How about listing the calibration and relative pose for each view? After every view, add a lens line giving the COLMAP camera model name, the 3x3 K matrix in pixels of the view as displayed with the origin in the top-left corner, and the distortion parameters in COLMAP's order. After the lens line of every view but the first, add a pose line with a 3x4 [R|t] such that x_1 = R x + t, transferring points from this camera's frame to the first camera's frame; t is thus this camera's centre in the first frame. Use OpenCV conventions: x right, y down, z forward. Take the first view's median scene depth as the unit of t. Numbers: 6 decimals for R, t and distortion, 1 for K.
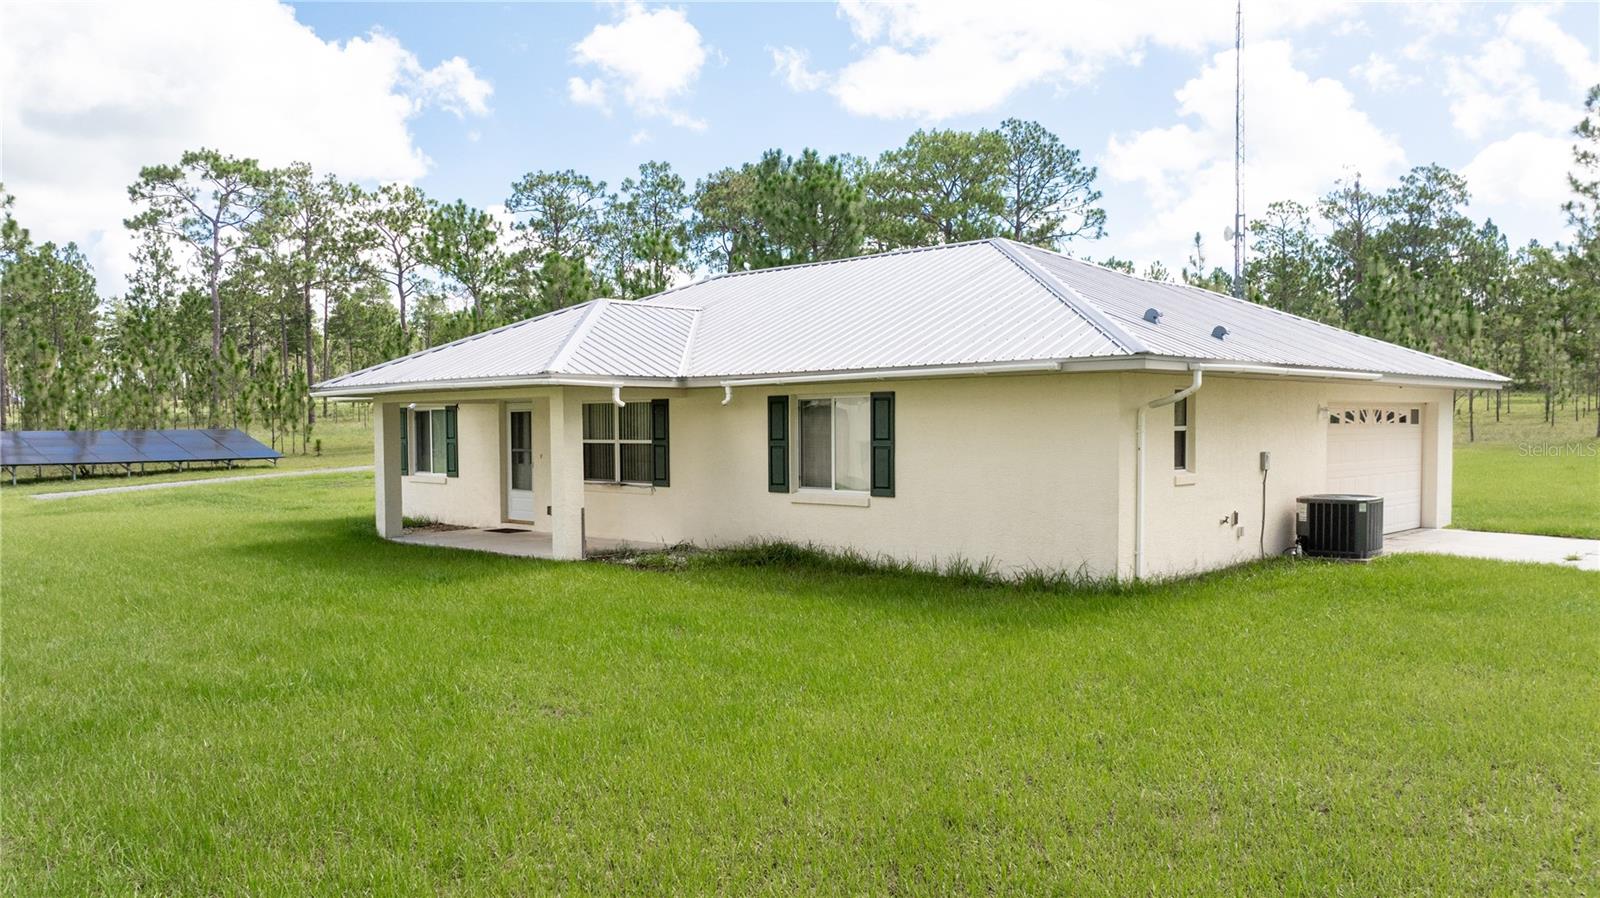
lens RADIAL K [[1144.6, 0, 778.7], [0, 1144.6, 448.1], [0, 0, 1]] dist [0.003590, 0.004109]
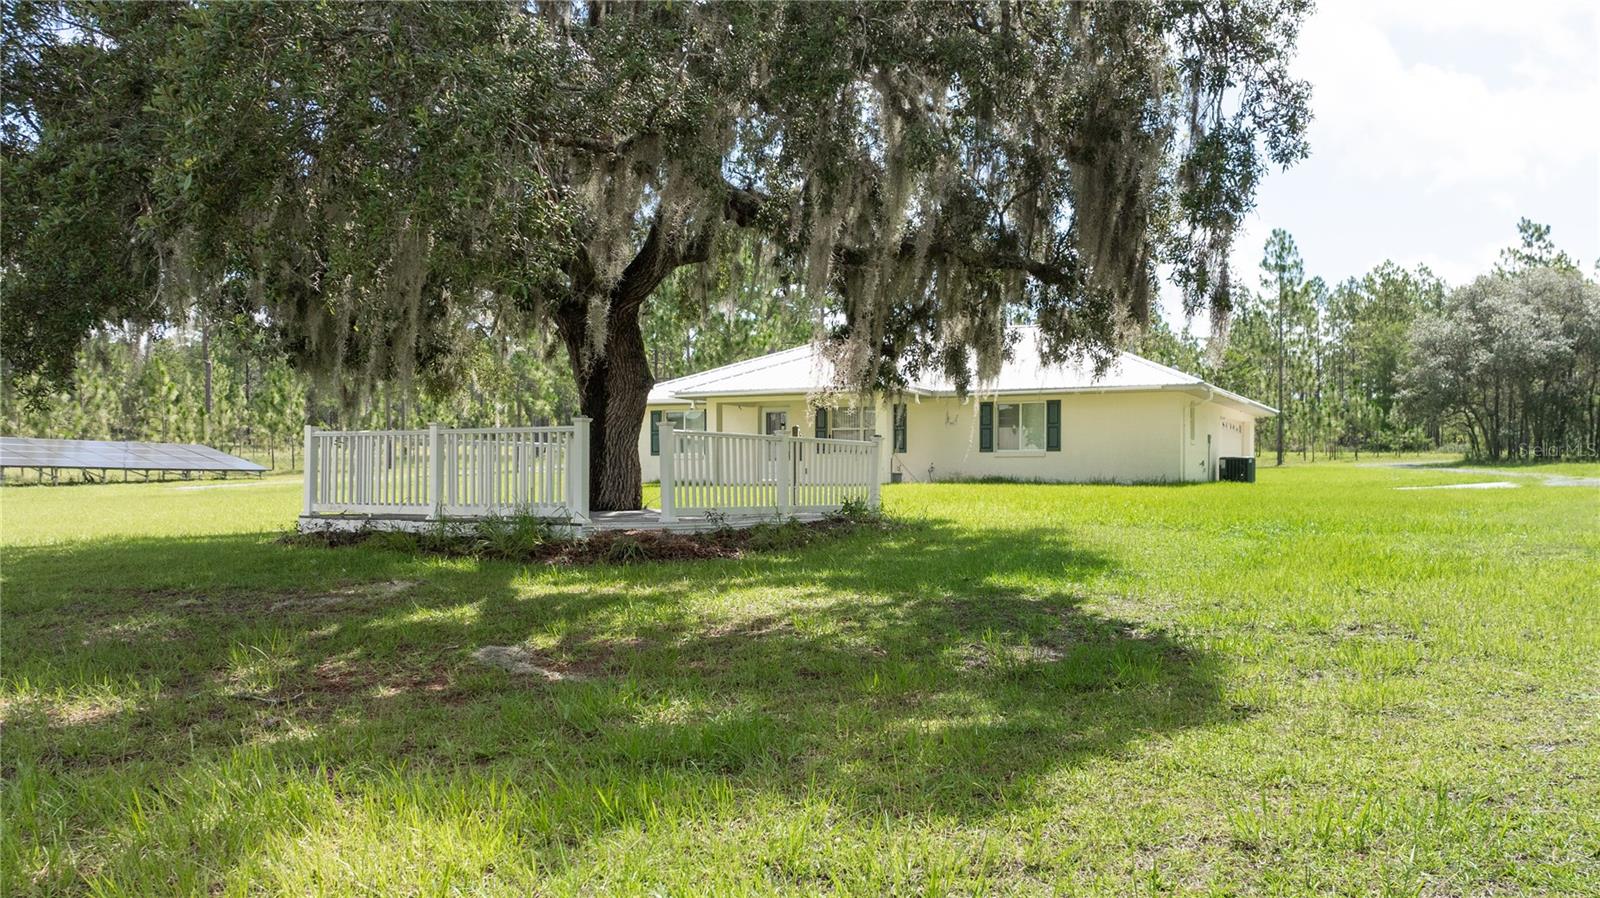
lens RADIAL K [[1251.6, 0, 800.0], [0, 1251.6, 449.0], [0, 0, 1]] dist [-0.002384, -0.003284]
pose [[0.951460, 0.023145, 0.306900, -0.393272], [-0.006466, 0.998451, -0.055255, 0.063591], [-0.307704, 0.050588, 0.950136, -0.379302]]
